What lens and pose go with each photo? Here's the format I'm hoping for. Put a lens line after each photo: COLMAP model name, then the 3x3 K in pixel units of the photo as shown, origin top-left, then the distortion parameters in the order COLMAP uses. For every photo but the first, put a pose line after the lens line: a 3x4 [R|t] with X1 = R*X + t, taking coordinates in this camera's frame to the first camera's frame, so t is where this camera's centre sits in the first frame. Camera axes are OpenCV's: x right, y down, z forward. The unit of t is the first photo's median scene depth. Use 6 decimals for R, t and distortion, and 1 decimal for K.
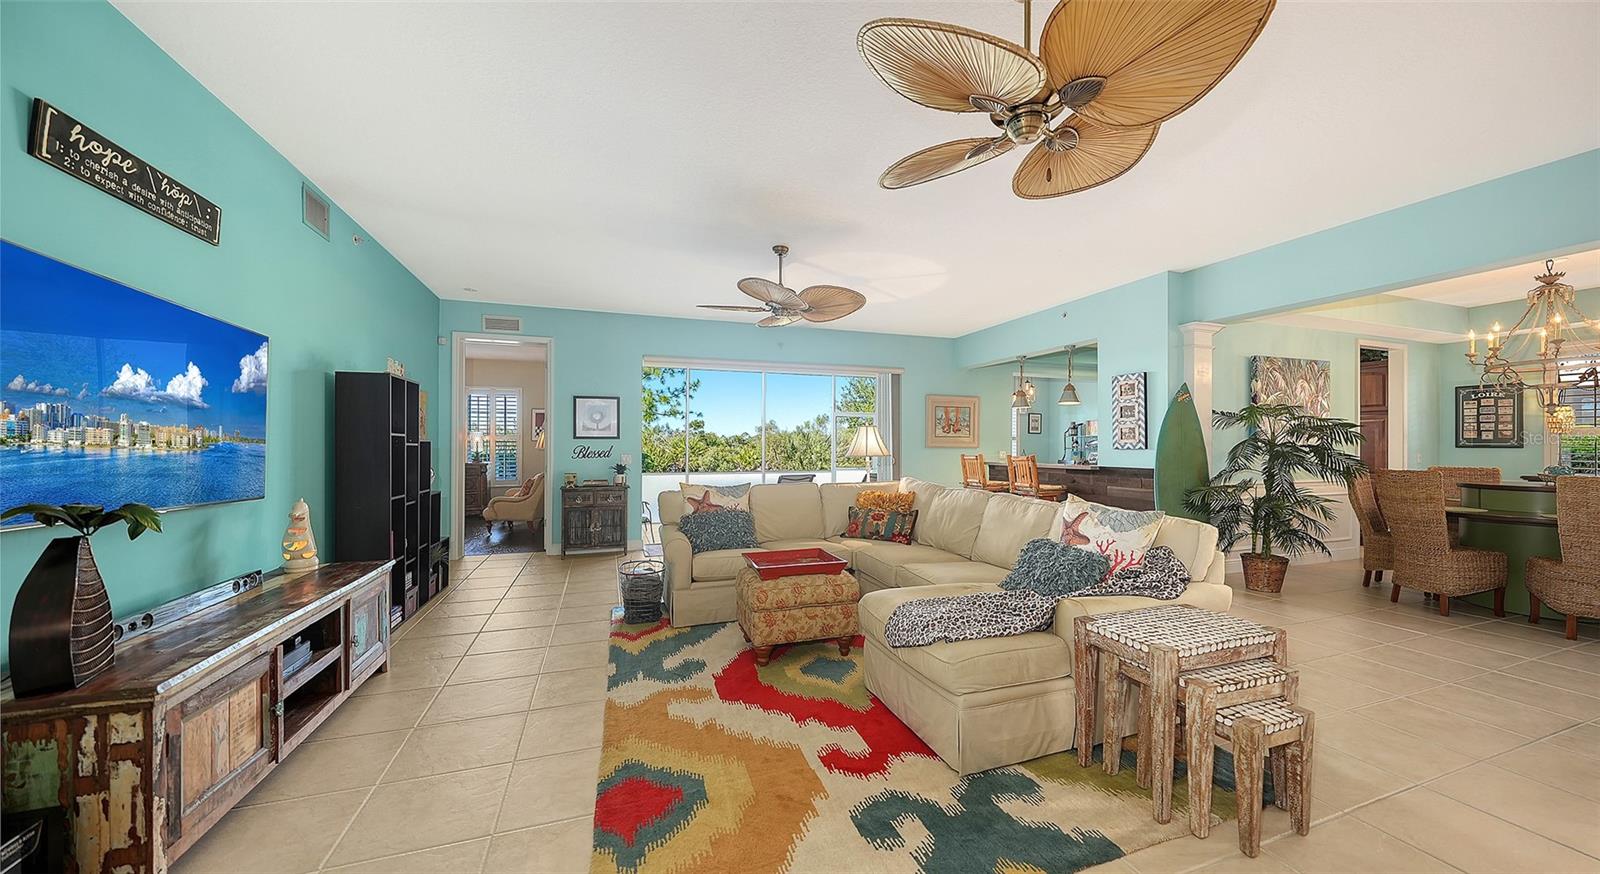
lens RADIAL K [[539.0, 0, 799.9], [0, 539.0, 446.6], [0, 0, 1]] dist [0.000488, -0.000101]
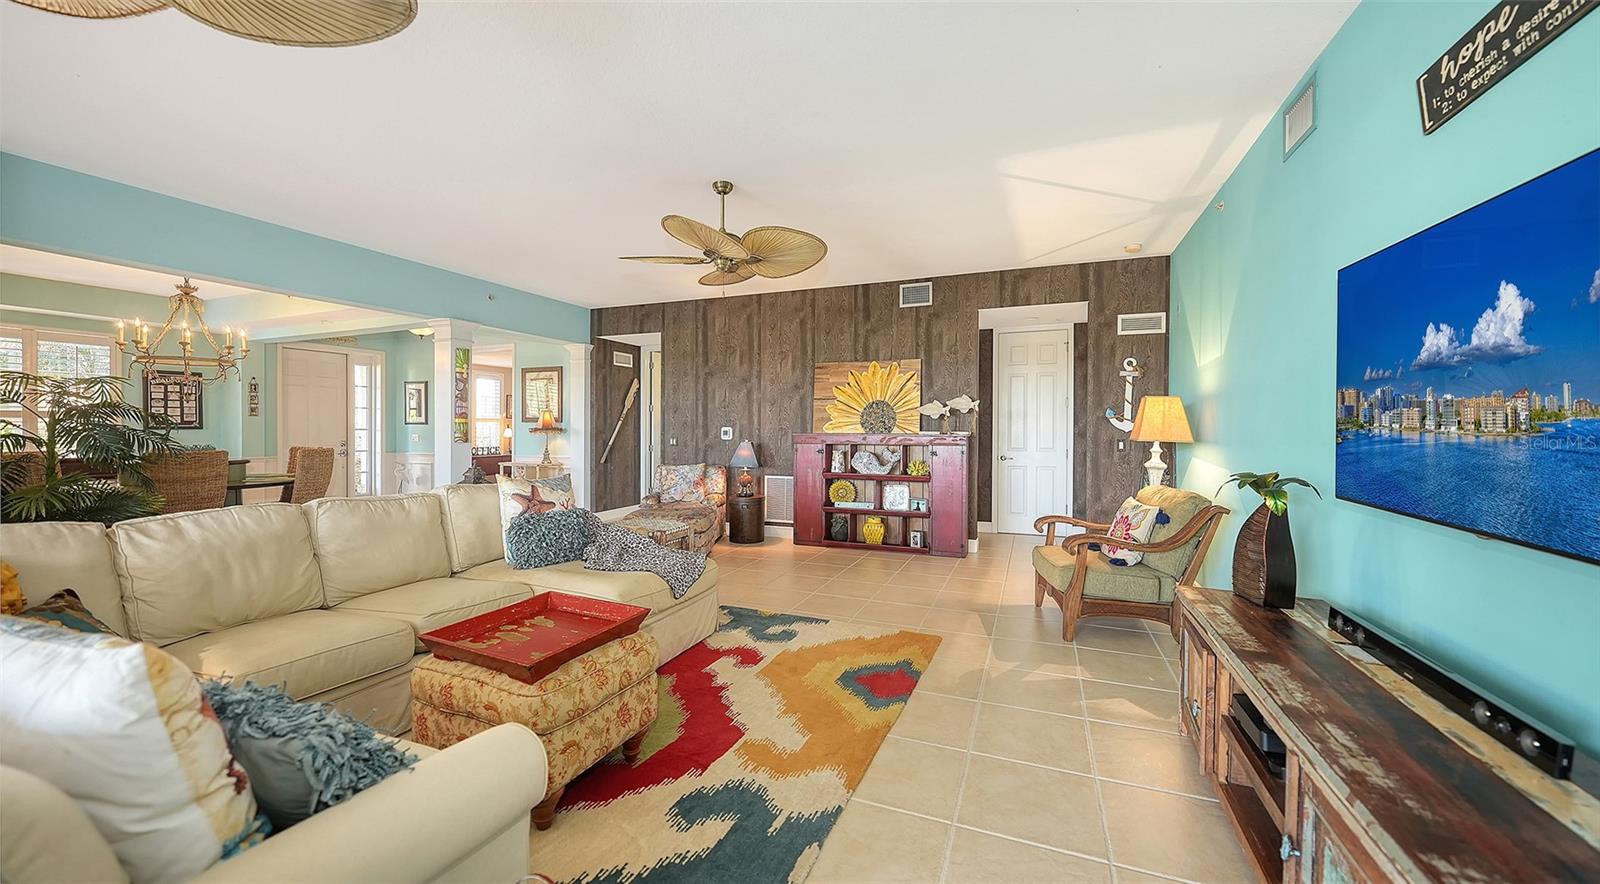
lens RADIAL K [[591.5, 0, 821.9], [0, 591.5, 437.2], [0, 0, 1]] dist [-0.004837, -0.000433]
pose [[-0.761589, -0.008936, 0.647999, -0.838423], [-0.002007, 0.999933, 0.011431, 0.002126], [-0.648058, 0.007405, -0.761555, 1.642770]]
